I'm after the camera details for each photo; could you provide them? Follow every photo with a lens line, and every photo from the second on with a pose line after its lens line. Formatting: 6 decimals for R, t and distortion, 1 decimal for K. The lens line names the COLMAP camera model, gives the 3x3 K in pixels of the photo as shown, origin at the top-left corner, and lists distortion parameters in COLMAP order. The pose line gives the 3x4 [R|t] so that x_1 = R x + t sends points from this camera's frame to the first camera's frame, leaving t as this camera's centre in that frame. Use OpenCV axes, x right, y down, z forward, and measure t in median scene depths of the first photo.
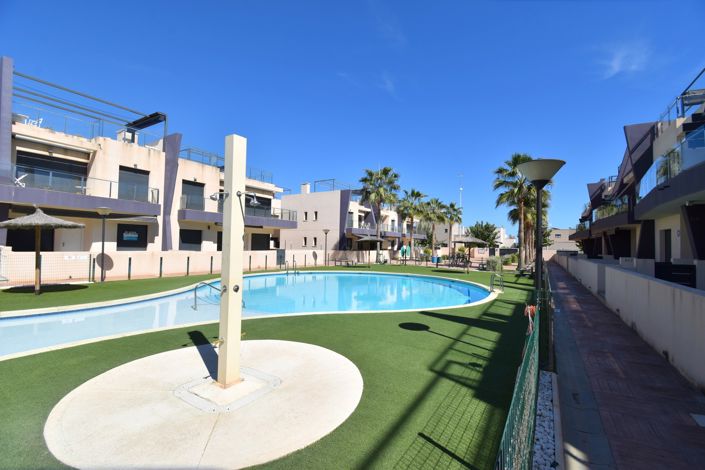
lens RADIAL K [[309.0, 0, 355.1], [0, 309.0, 234.4], [0, 0, 1]] dist [0.030647, -0.029970]
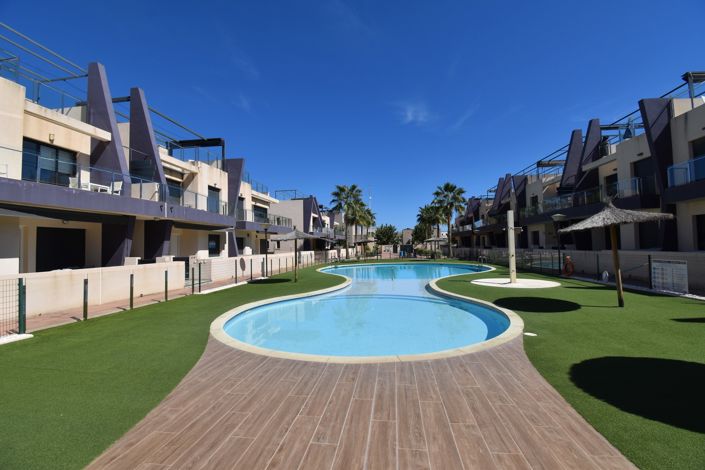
lens RADIAL K [[309.0, 0, 355.1], [0, 309.0, 234.4], [0, 0, 1]] dist [0.030647, -0.029970]
pose [[0.907992, -0.024856, 0.418249, -0.602346], [0.024982, 0.999675, 0.005175, -0.021395], [-0.418241, 0.005750, 0.908318, -0.241992]]
